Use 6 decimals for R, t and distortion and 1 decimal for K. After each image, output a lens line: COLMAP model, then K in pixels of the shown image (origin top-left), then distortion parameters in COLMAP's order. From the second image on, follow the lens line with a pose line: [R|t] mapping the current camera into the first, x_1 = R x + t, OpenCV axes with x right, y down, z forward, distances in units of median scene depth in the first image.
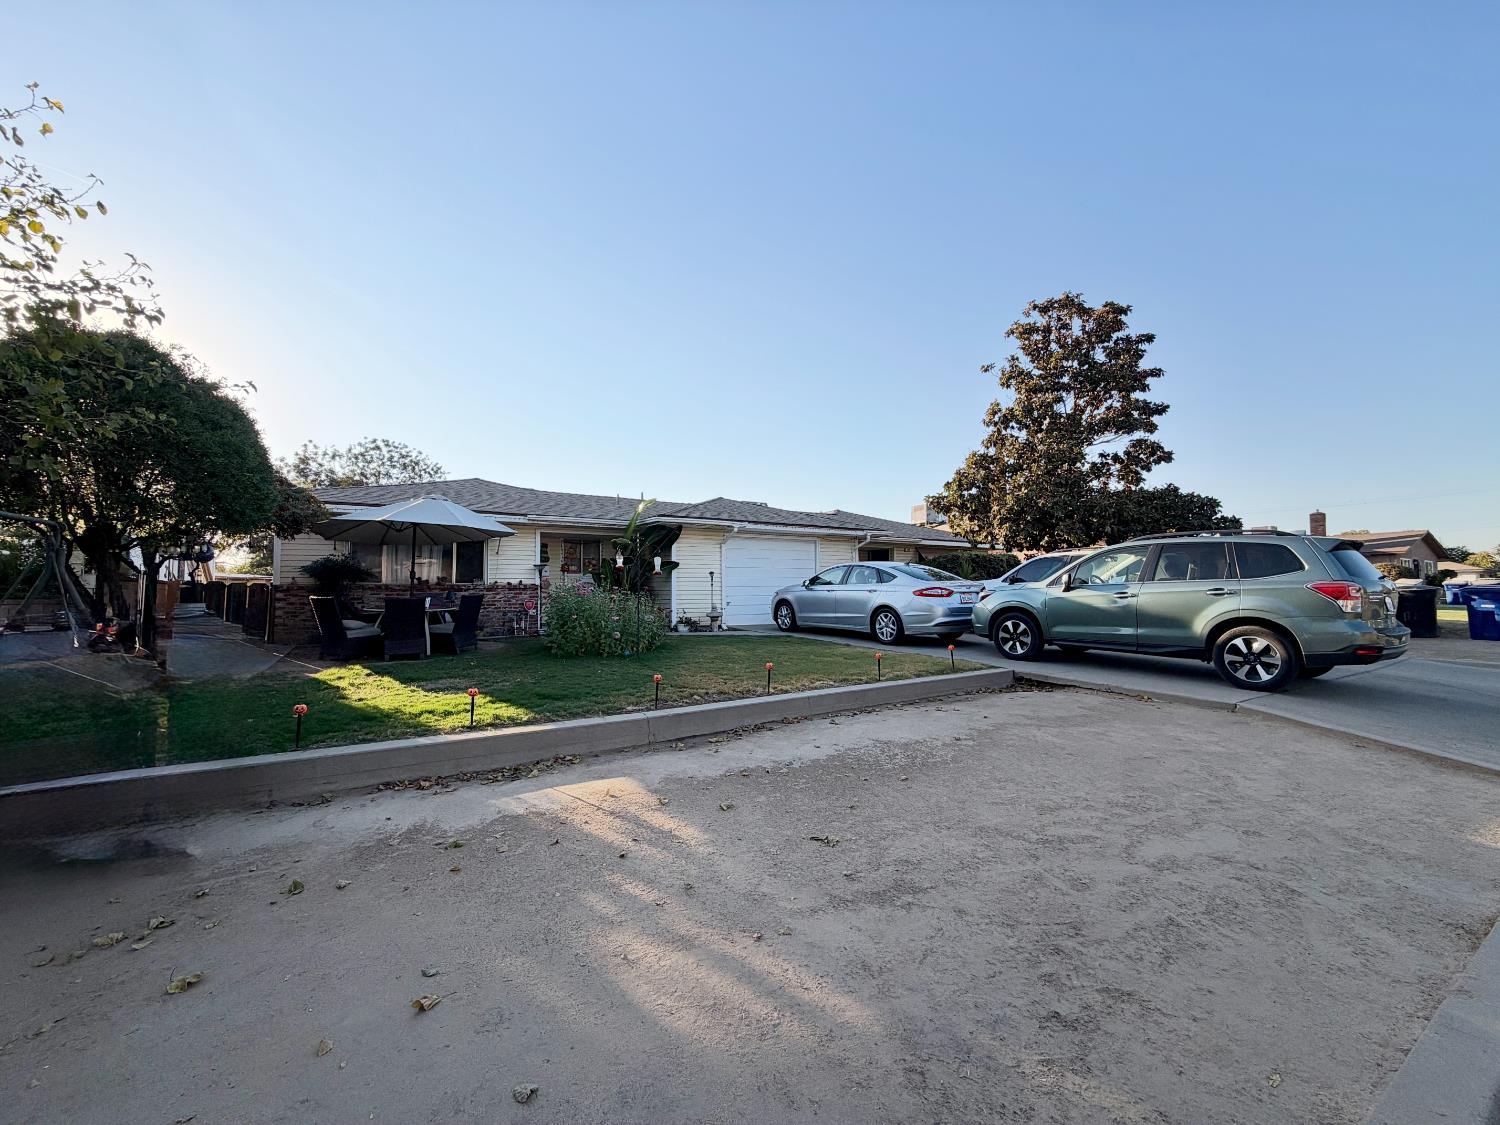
lens RADIAL K [[602.3, 0, 748.2], [0, 602.3, 559.8], [0, 0, 1]] dist [0.000906, 0.000864]
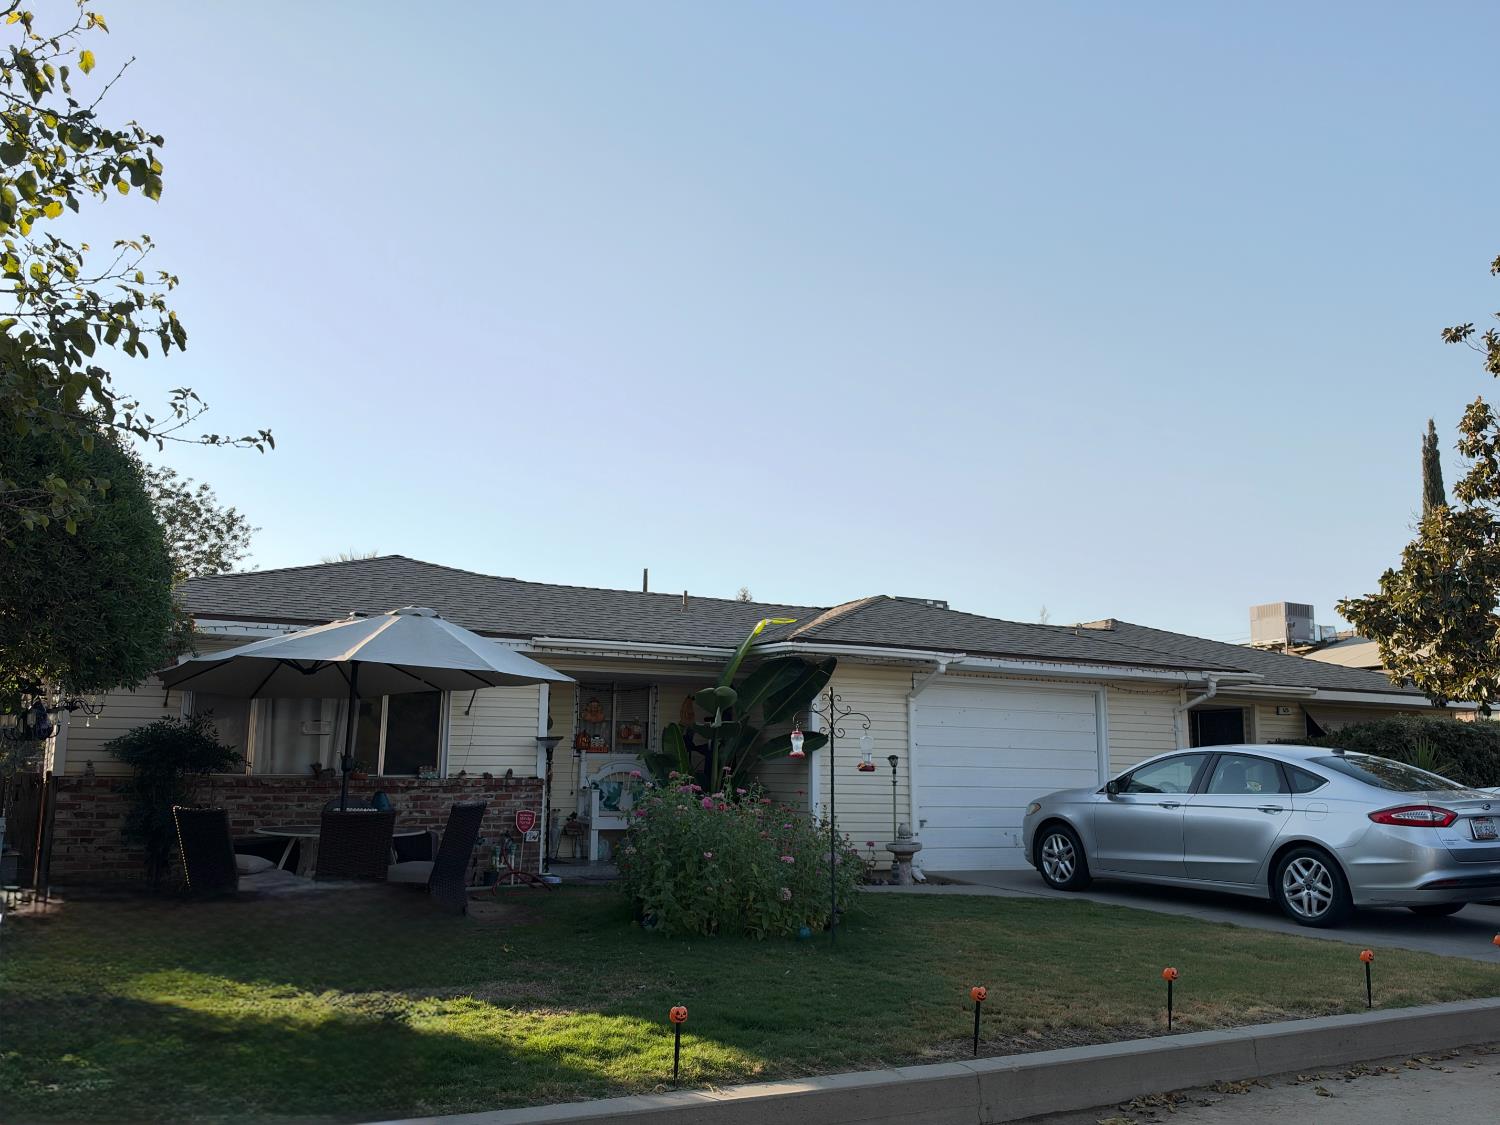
lens RADIAL K [[1326.7, 0, 743.9], [0, 1326.7, 549.4], [0, 0, 1]] dist [0.071219, -0.118807]
pose [[0.998189, 0.005690, -0.059893, -0.125775], [-0.012723, 0.992968, -0.117697, -0.018674], [0.058802, 0.118245, 0.991242, -0.082561]]
